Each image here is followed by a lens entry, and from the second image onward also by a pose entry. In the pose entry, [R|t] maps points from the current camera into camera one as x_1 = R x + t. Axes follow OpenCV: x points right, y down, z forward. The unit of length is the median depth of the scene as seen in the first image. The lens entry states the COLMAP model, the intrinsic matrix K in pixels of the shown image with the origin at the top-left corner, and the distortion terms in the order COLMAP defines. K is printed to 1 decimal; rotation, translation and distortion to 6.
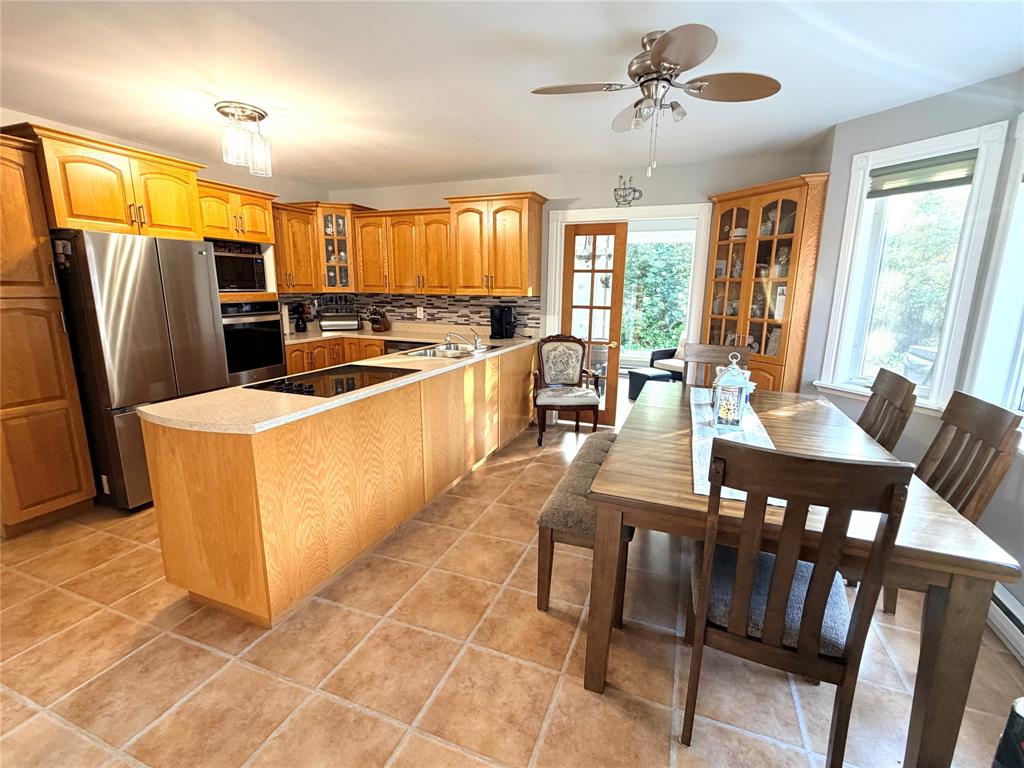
lens RADIAL K [[468.6, 0, 510.8], [0, 468.6, 381.6], [0, 0, 1]] dist [-0.000408, 0.000326]
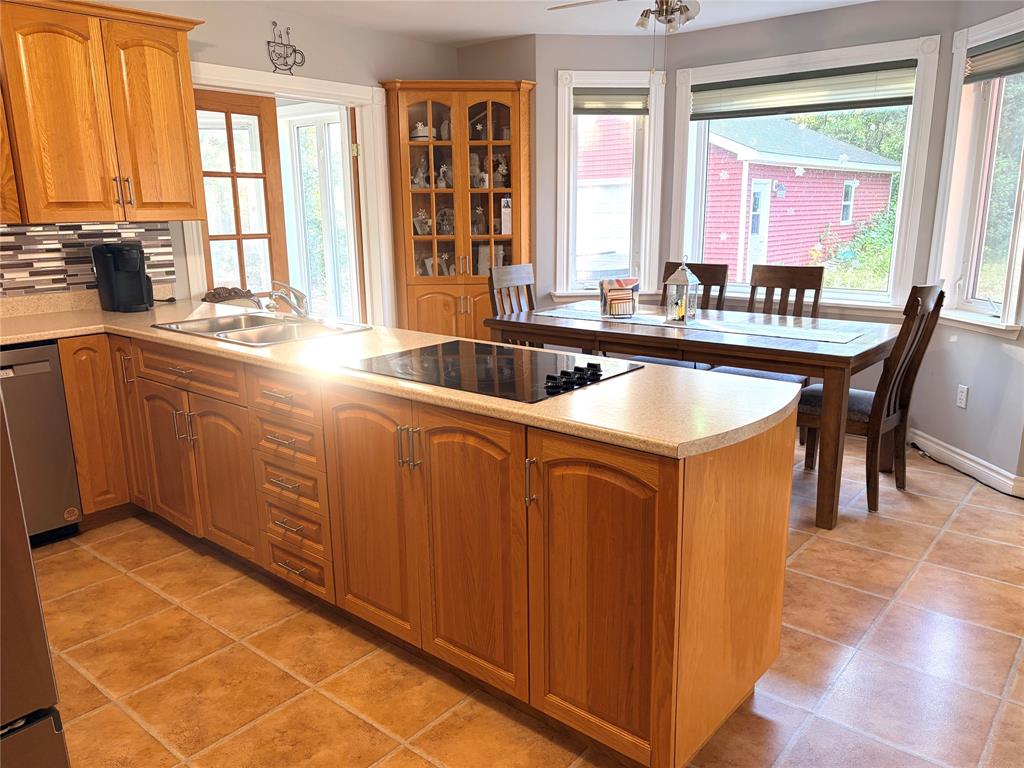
lens RADIAL K [[771.1, 0, 512.3], [0, 771.1, 386.1], [0, 0, 1]] dist [0.041518, -0.031549]
pose [[0.314458, -0.233566, 0.920089, -0.992609], [0.201286, 0.963623, 0.175824, -0.118716], [-0.927685, 0.129912, 0.350033, 0.540229]]
